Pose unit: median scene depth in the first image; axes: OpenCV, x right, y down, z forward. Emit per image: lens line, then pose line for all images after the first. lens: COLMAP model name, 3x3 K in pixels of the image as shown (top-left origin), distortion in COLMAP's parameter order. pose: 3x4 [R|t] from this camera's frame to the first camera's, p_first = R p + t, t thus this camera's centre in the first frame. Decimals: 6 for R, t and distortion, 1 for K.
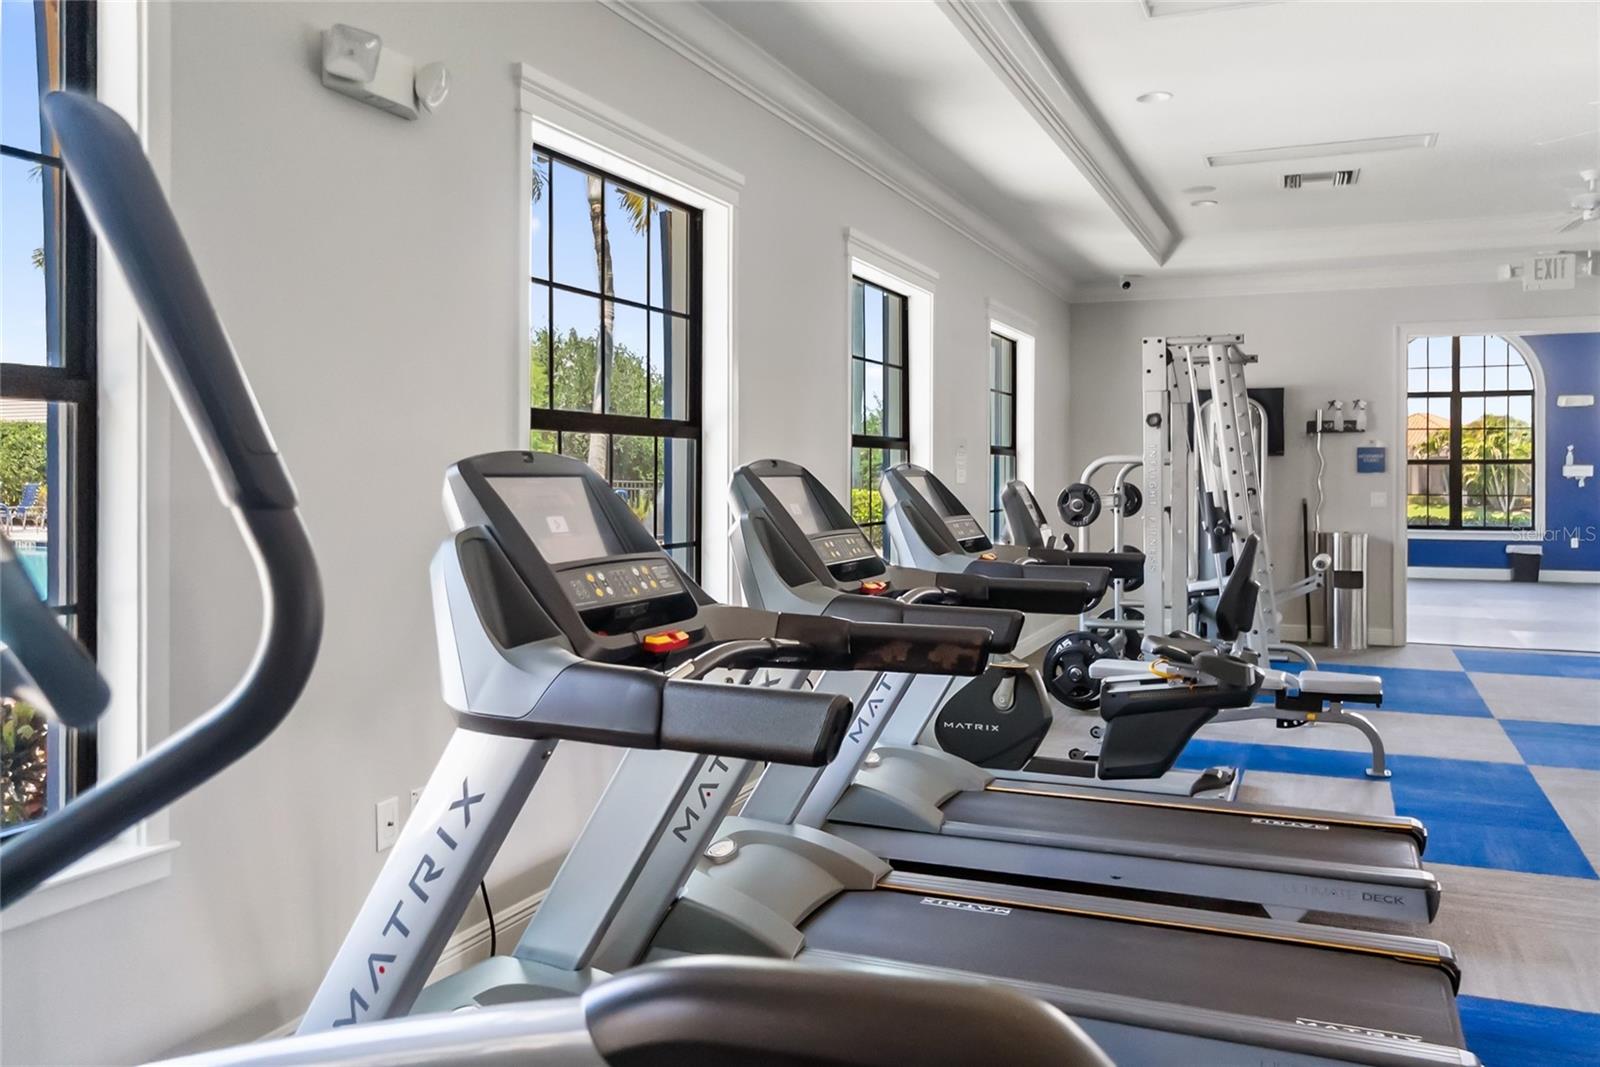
lens RADIAL K [[1270.5, 0, 814.8], [0, 1270.5, 485.9], [0, 0, 1]] dist [-0.005184, -0.001012]
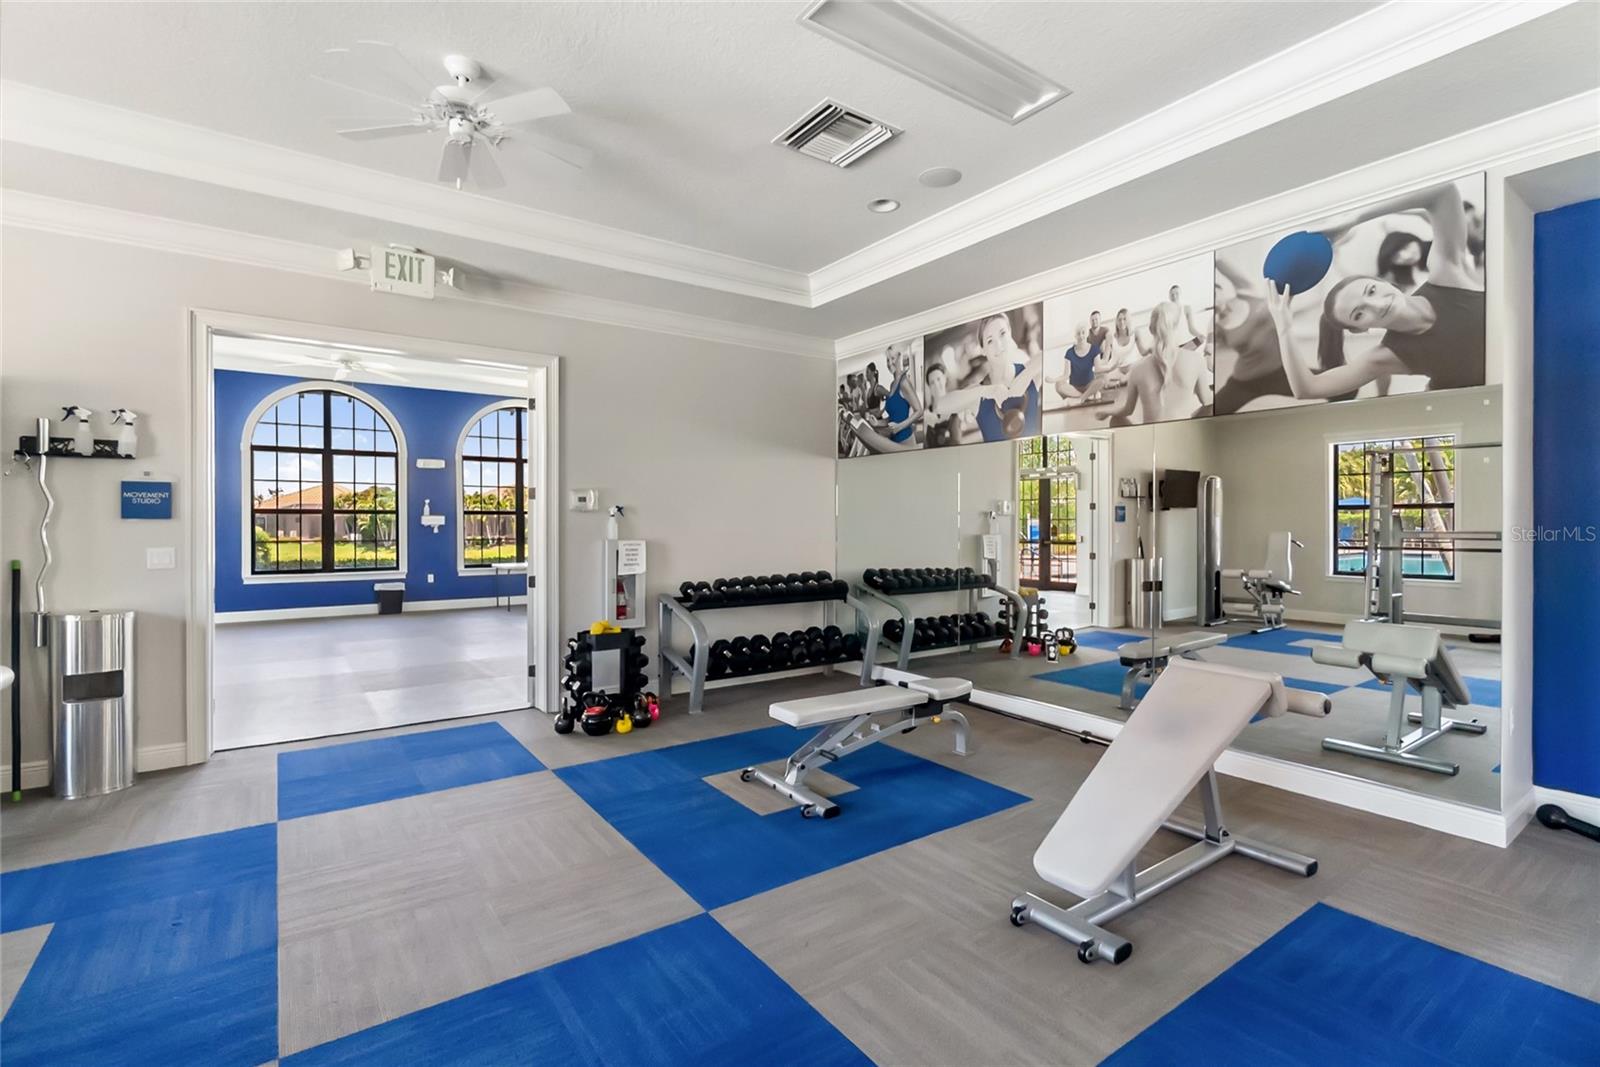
lens RADIAL K [[716.8, 0, 799.9], [0, 716.8, 531.6], [0, 0, 1]] dist [0.001543, 0.000237]
pose [[0.524178, -0.007509, 0.851576, 0.195203], [0.005364, 0.999970, 0.005516, -0.002600], [-0.851592, 0.001677, 0.524203, 0.331454]]
